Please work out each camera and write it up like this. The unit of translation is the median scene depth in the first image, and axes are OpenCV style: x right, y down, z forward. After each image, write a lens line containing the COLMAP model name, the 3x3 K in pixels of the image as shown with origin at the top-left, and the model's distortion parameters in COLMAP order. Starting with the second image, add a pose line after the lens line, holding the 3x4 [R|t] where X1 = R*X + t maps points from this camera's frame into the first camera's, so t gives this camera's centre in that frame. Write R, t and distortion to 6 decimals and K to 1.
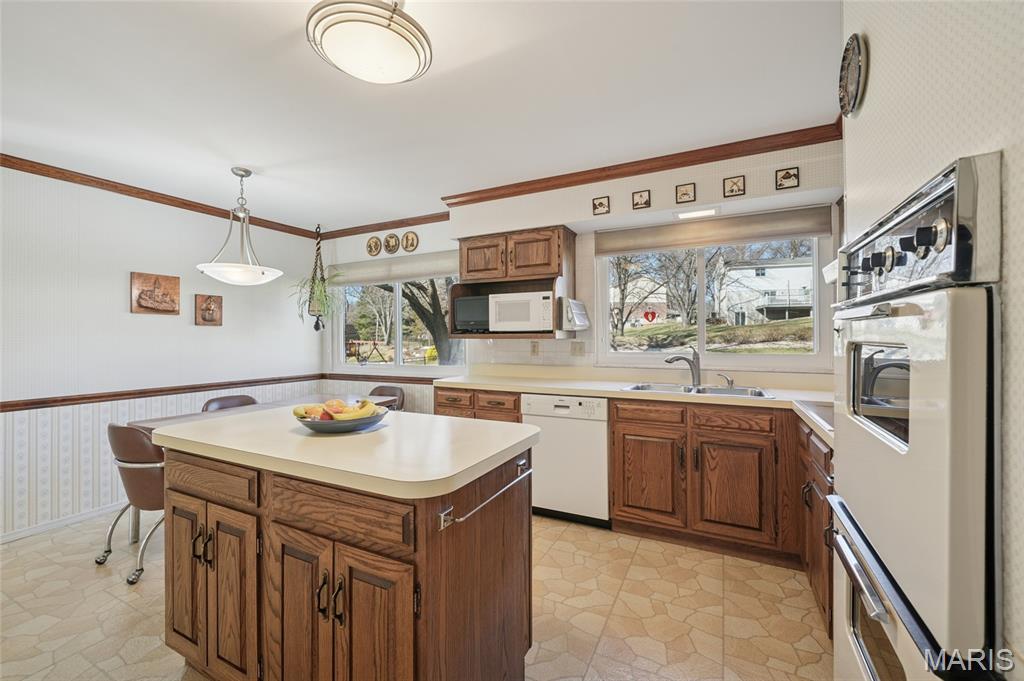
lens RADIAL K [[419.2, 0, 513.3], [0, 419.2, 338.2], [0, 0, 1]] dist [-0.003472, -0.000098]
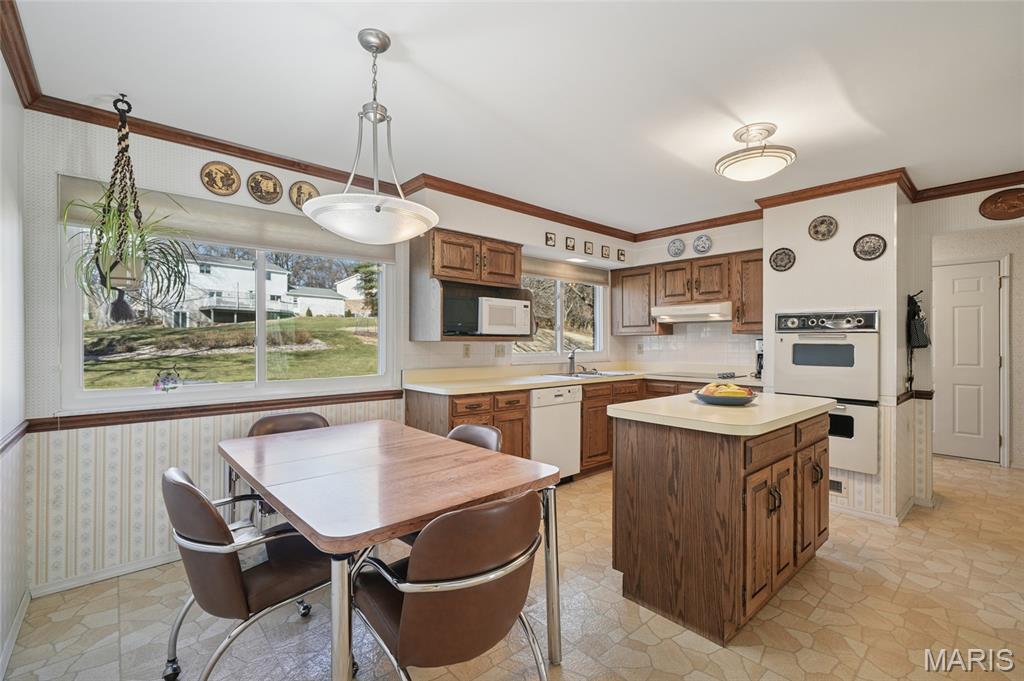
lens RADIAL K [[450.4, 0, 512.2], [0, 450.4, 342.8], [0, 0, 1]] dist [0.000347, -0.000238]
pose [[0.367902, 0.004283, 0.929855, -0.958203], [-0.004153, 0.999987, -0.002963, 0.006956], [-0.929855, -0.002772, 0.367915, 0.507022]]
